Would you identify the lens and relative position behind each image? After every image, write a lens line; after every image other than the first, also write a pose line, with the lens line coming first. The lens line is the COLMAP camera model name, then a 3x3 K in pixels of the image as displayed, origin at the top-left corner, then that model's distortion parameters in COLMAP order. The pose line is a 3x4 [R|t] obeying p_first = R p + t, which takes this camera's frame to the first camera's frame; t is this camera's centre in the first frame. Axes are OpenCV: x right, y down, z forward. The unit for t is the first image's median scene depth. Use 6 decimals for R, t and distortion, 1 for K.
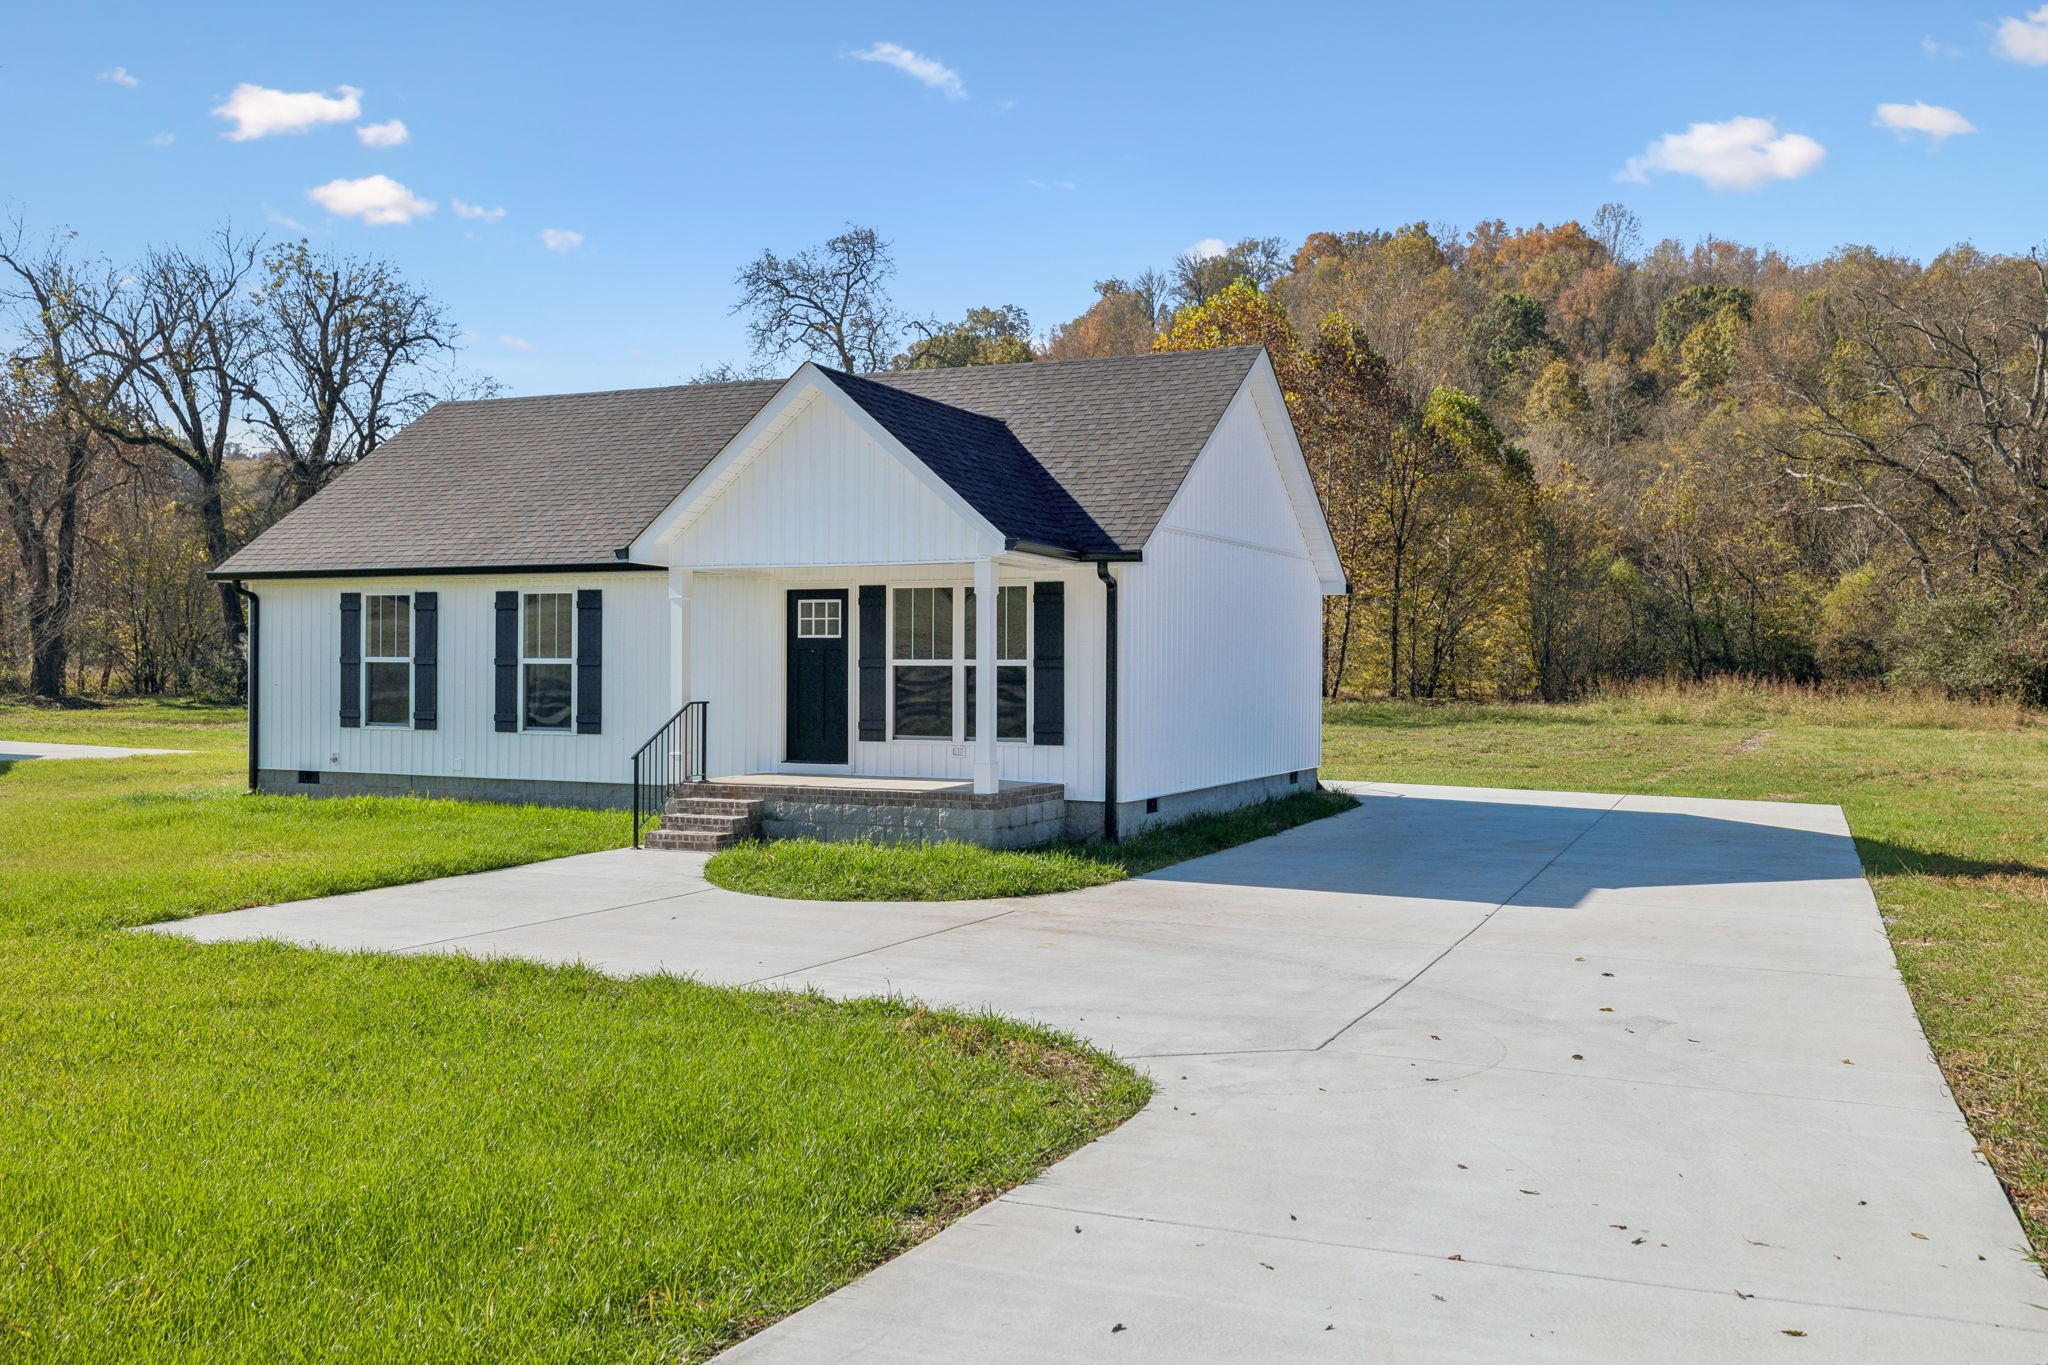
lens RADIAL K [[1538.0, 0, 1024.0], [0, 1538.0, 682.5], [0, 0, 1]] dist [0.001672, -0.000172]
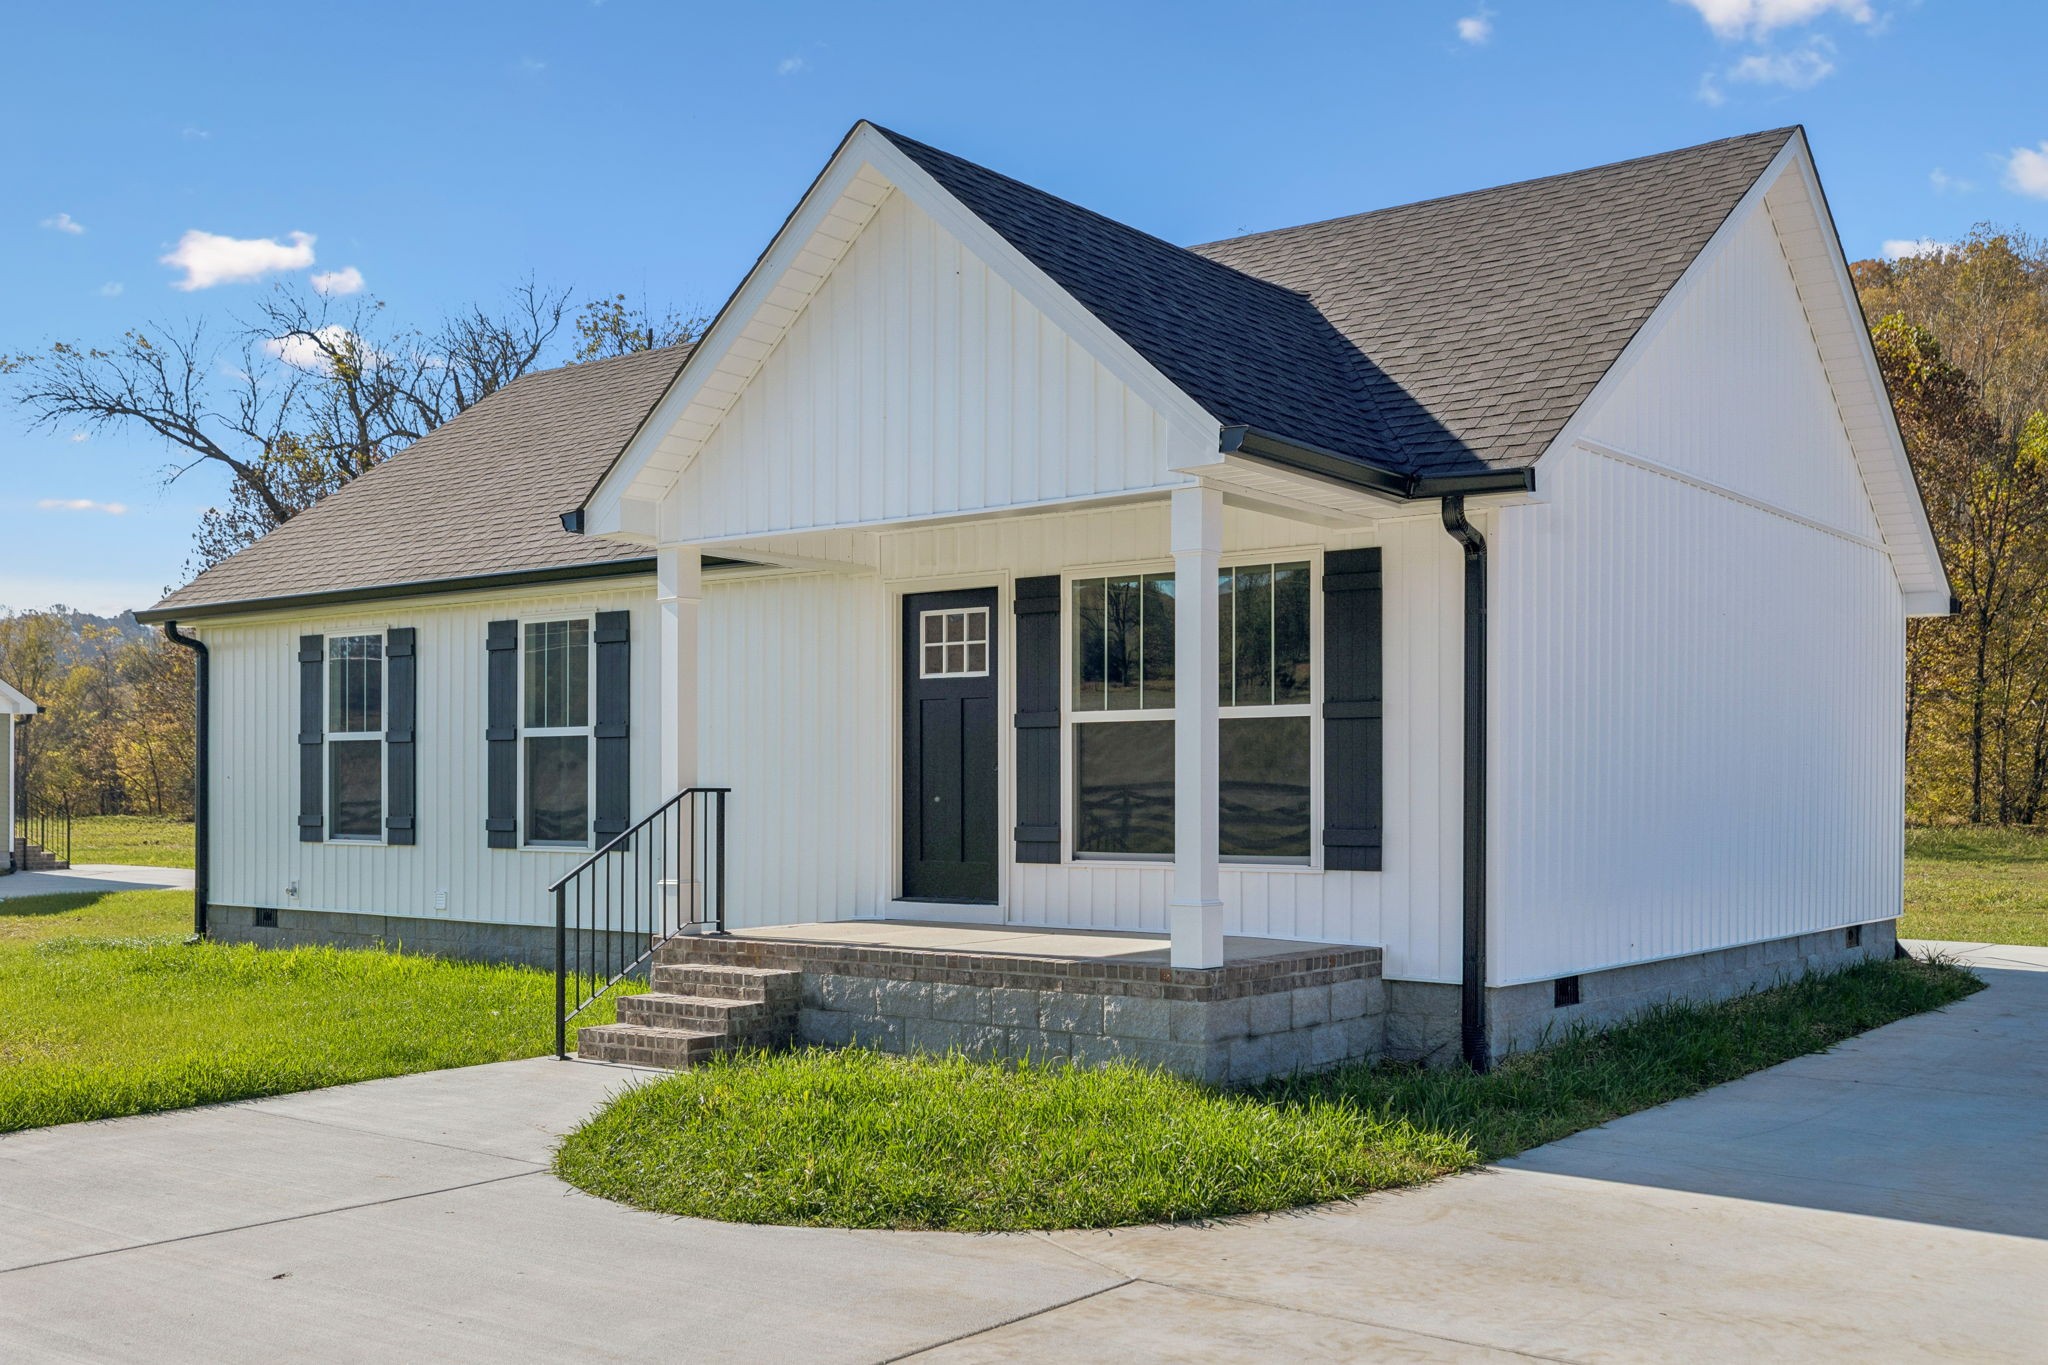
lens RADIAL K [[1986.3, 0, 1027.8], [0, 1986.3, 807.1], [0, 0, 1]] dist [0.002569, -0.000979]
pose [[0.977426, -0.001597, -0.211273, 0.048067], [0.002245, 0.999993, 0.002829, 0.016959], [0.211267, -0.003240, 0.977423, 0.322826]]
